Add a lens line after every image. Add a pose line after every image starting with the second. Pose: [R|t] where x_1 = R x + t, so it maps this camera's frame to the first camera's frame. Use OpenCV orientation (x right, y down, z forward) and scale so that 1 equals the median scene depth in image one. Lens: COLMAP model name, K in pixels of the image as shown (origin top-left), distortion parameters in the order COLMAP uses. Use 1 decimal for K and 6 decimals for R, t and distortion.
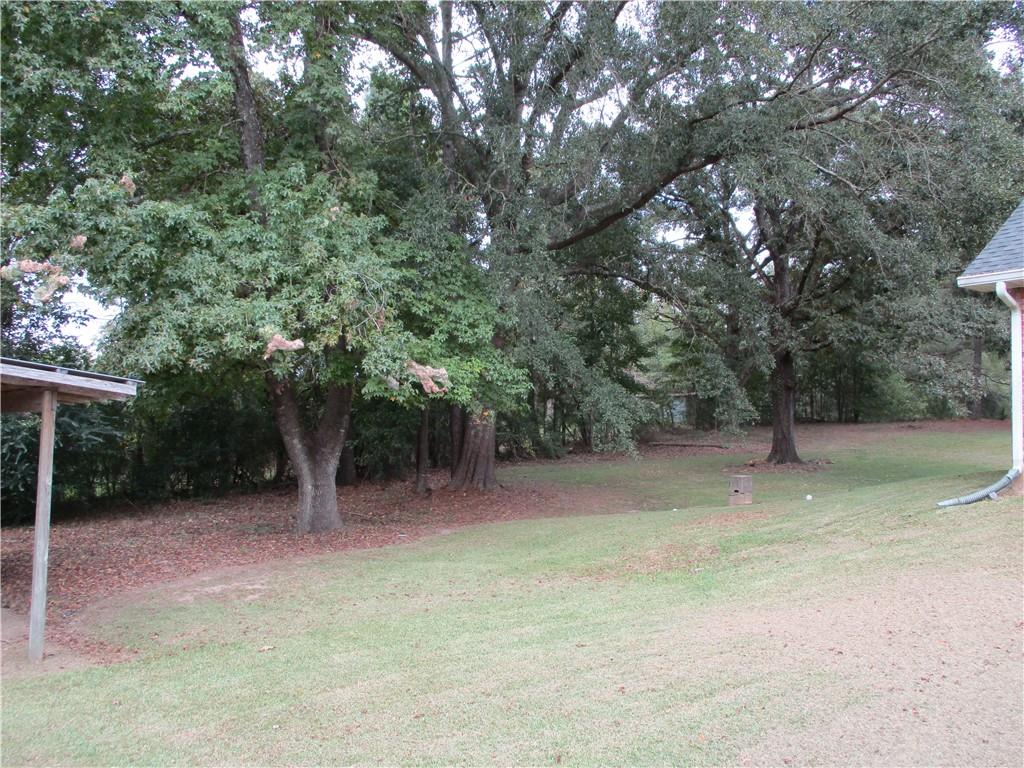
lens RADIAL K [[865.5, 0, 518.7], [0, 865.5, 391.5], [0, 0, 1]] dist [-0.007141, 0.007374]
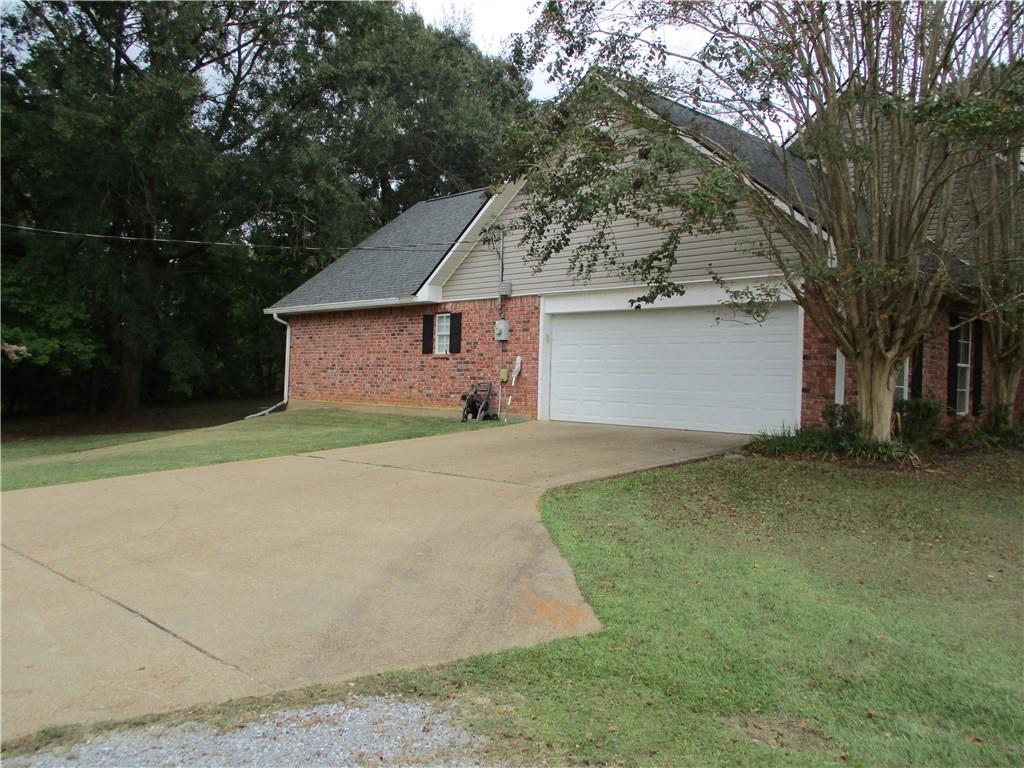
lens RADIAL K [[865.5, 0, 509.5], [0, 865.5, 377.5], [0, 0, 1]] dist [-0.007141, 0.007374]
pose [[0.990051, 0.009404, 0.140393, 0.768320], [-0.017053, 0.998429, 0.053373, -0.086023], [-0.139671, -0.055236, 0.988656, -1.099900]]
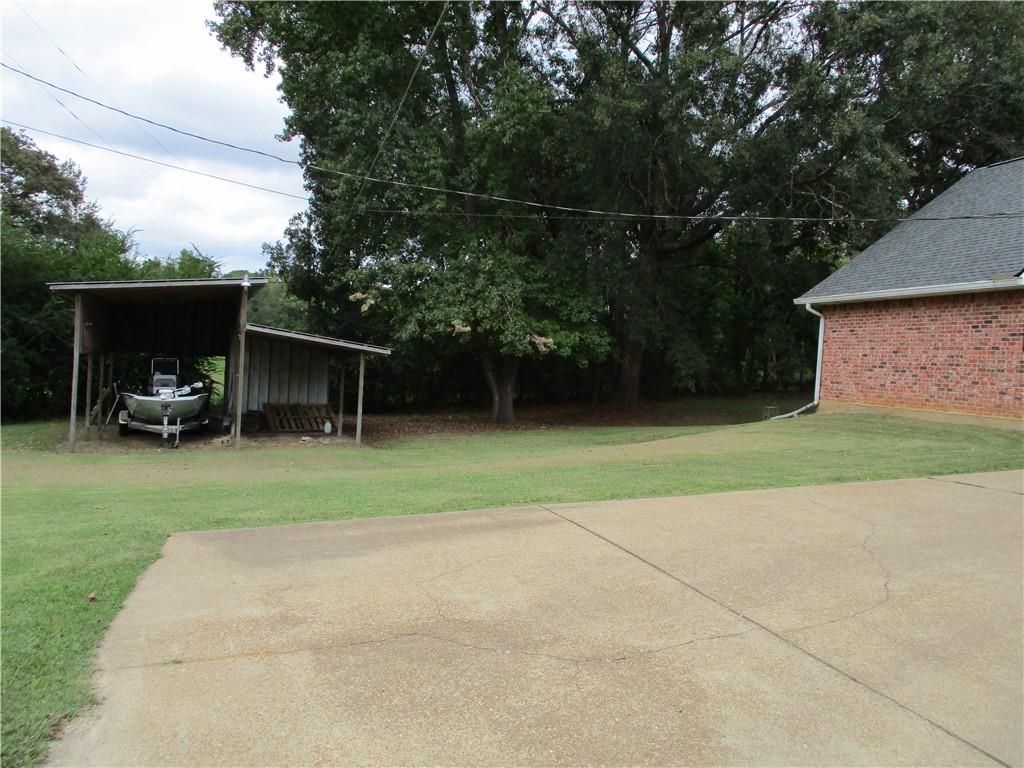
lens RADIAL K [[865.5, 0, 514.0], [0, 865.5, 382.7], [0, 0, 1]] dist [-0.007141, 0.007374]
pose [[0.934305, 0.041468, -0.354056, 0.584891], [-0.017320, 0.997319, 0.071103, -0.071884], [0.356055, -0.060299, 0.932518, -0.927053]]
